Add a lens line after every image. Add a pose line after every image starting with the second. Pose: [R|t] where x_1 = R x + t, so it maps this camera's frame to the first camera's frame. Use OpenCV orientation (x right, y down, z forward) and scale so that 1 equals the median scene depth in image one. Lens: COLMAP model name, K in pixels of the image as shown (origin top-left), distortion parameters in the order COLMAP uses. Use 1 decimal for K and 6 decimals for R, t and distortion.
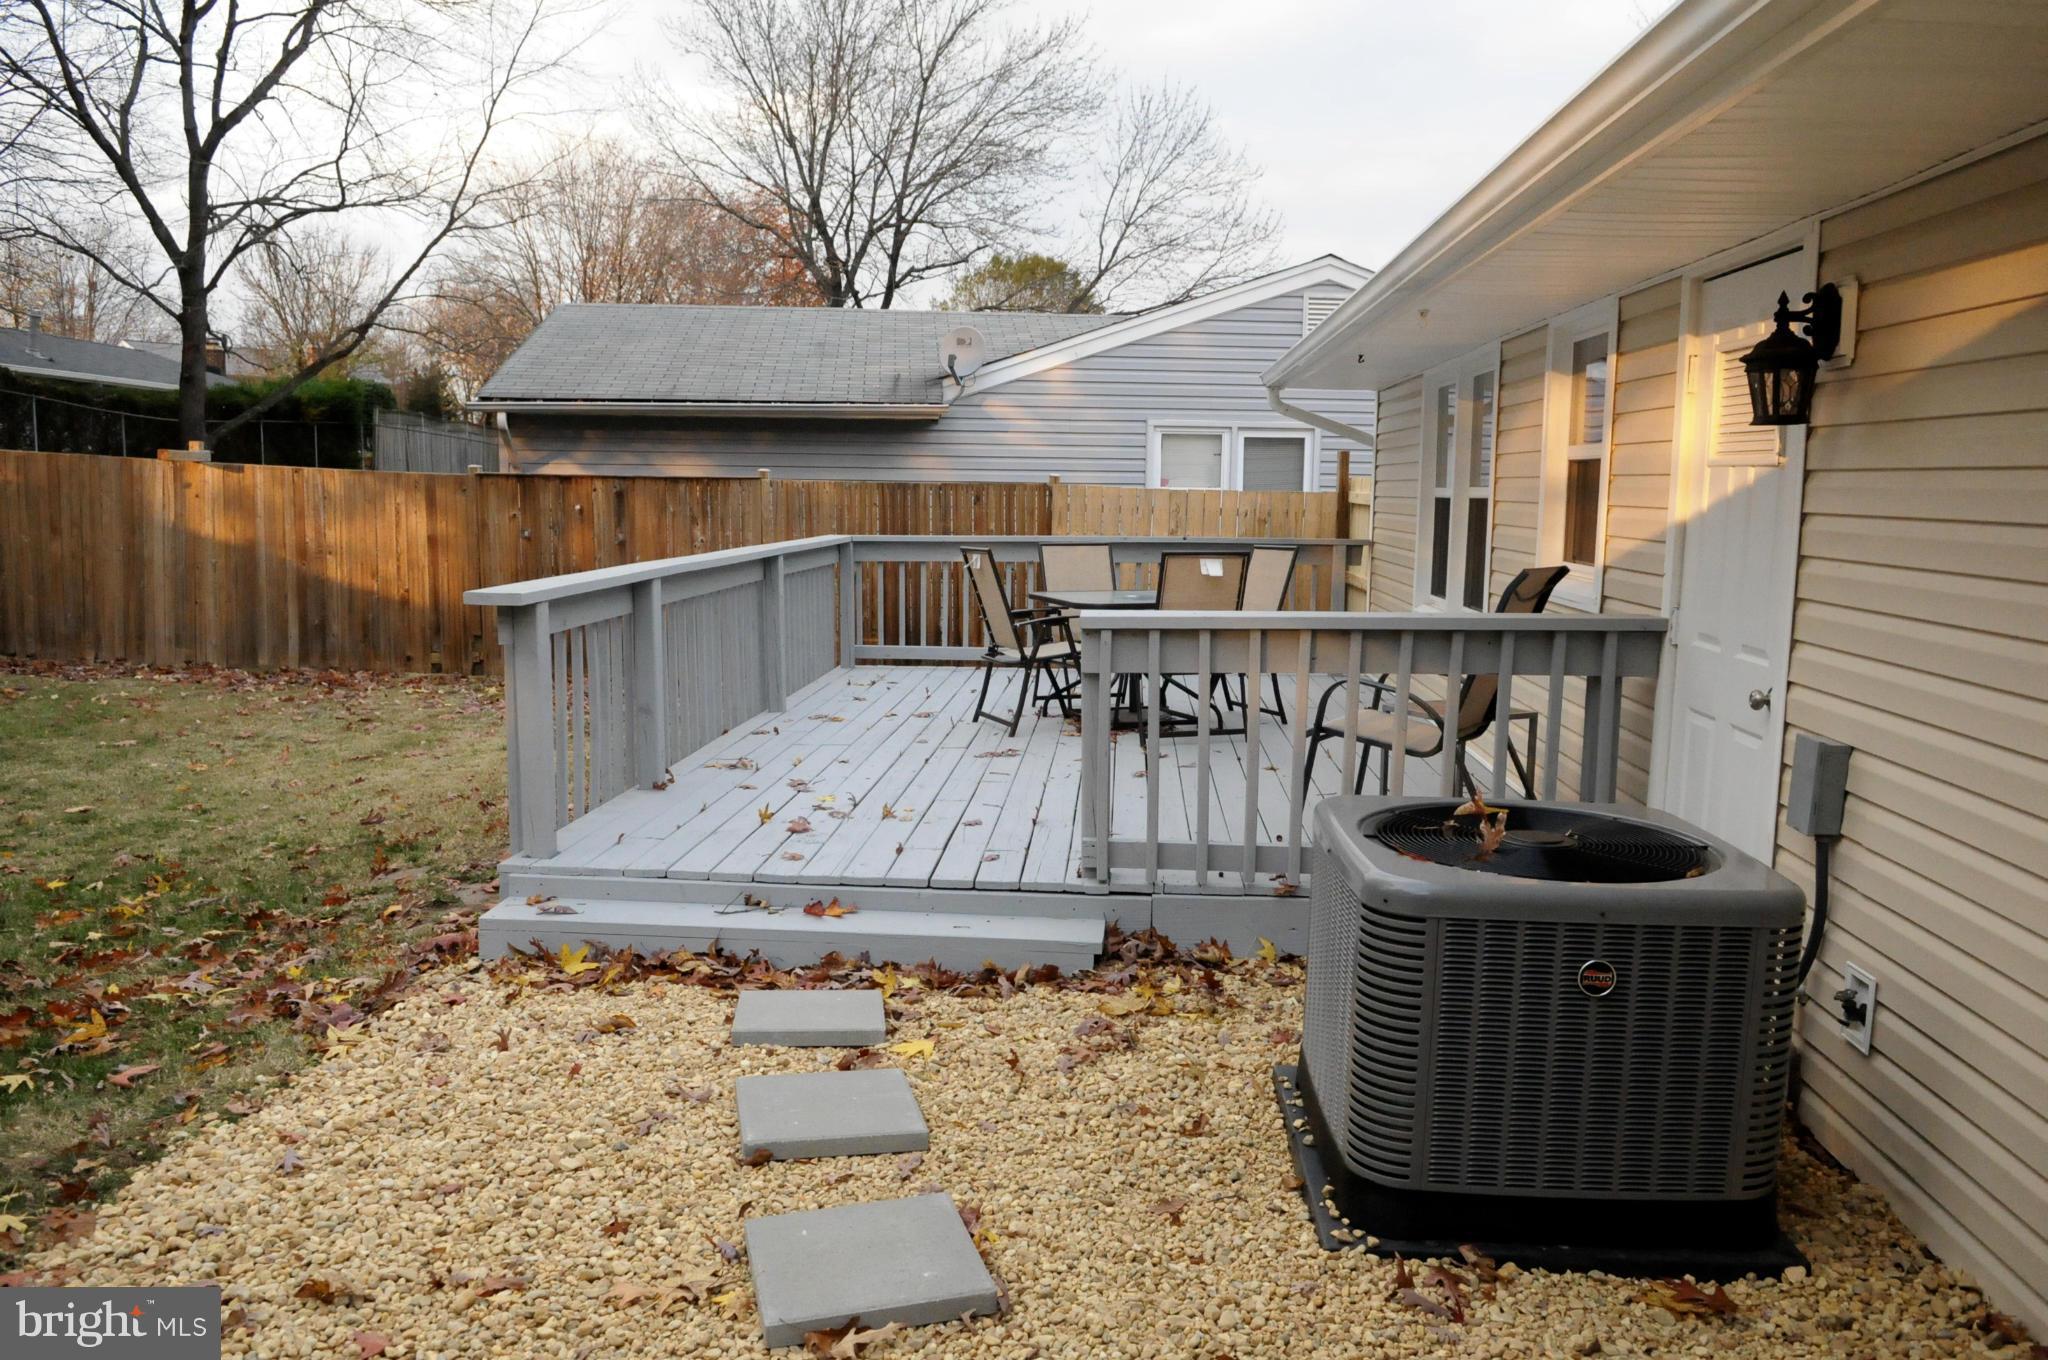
lens RADIAL K [[1523.2, 0, 1029.1], [0, 1523.2, 695.8], [0, 0, 1]] dist [-0.019767, -0.041317]
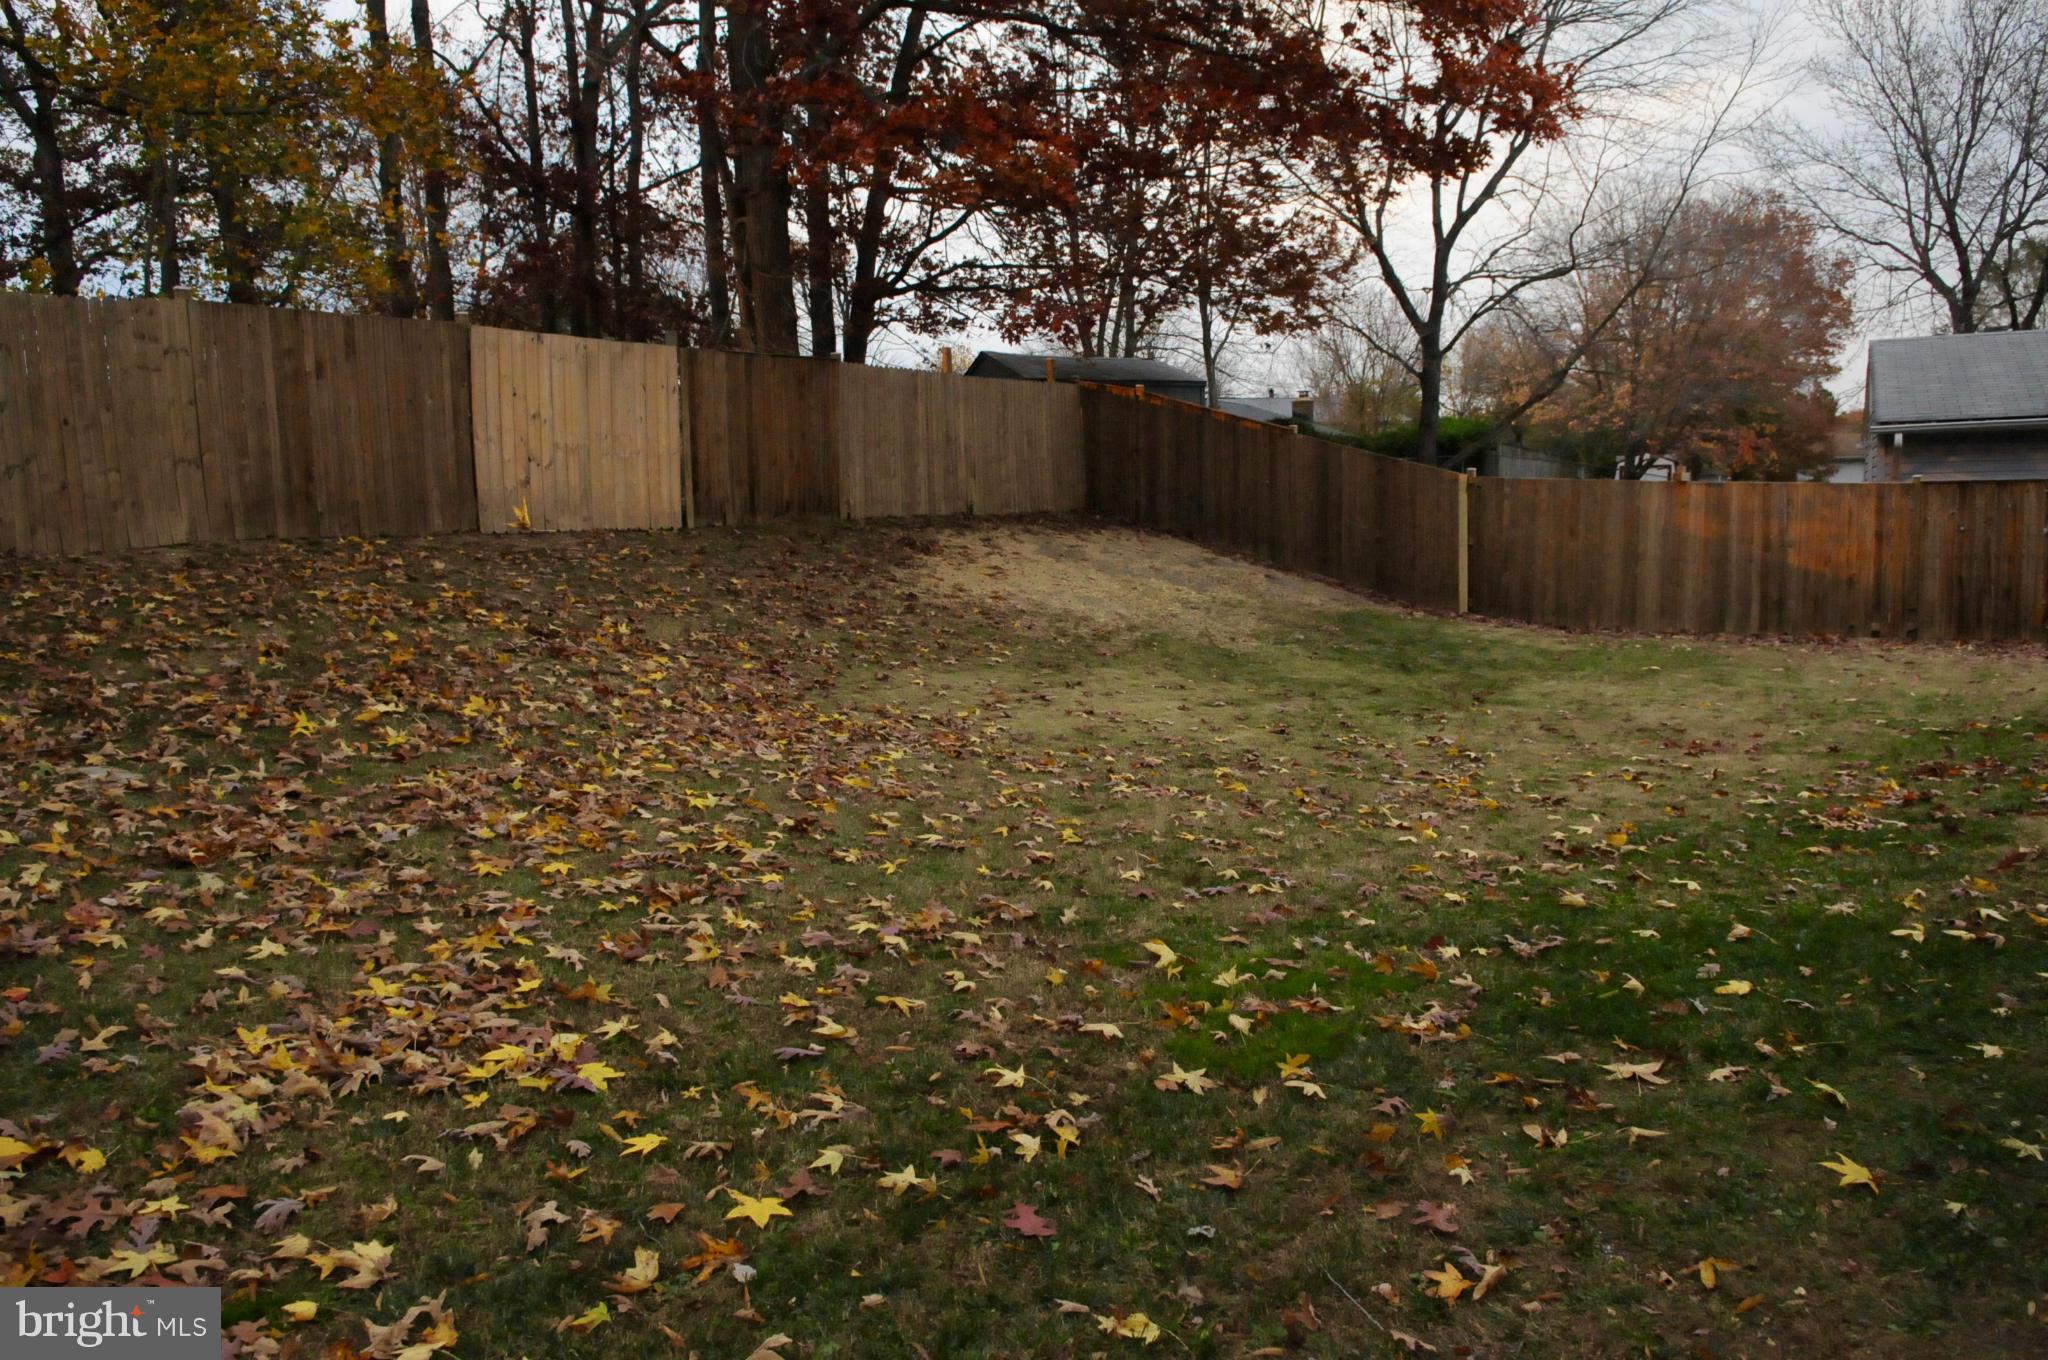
lens RADIAL K [[1523.2, 0, 1029.1], [0, 1523.2, 695.8], [0, 0, 1]] dist [-0.019767, -0.041317]
pose [[0.837619, 0.028837, -0.545493, -0.147668], [-0.039204, 0.999204, -0.007378, 0.035672], [0.544846, 0.027566, 0.838083, -0.227709]]
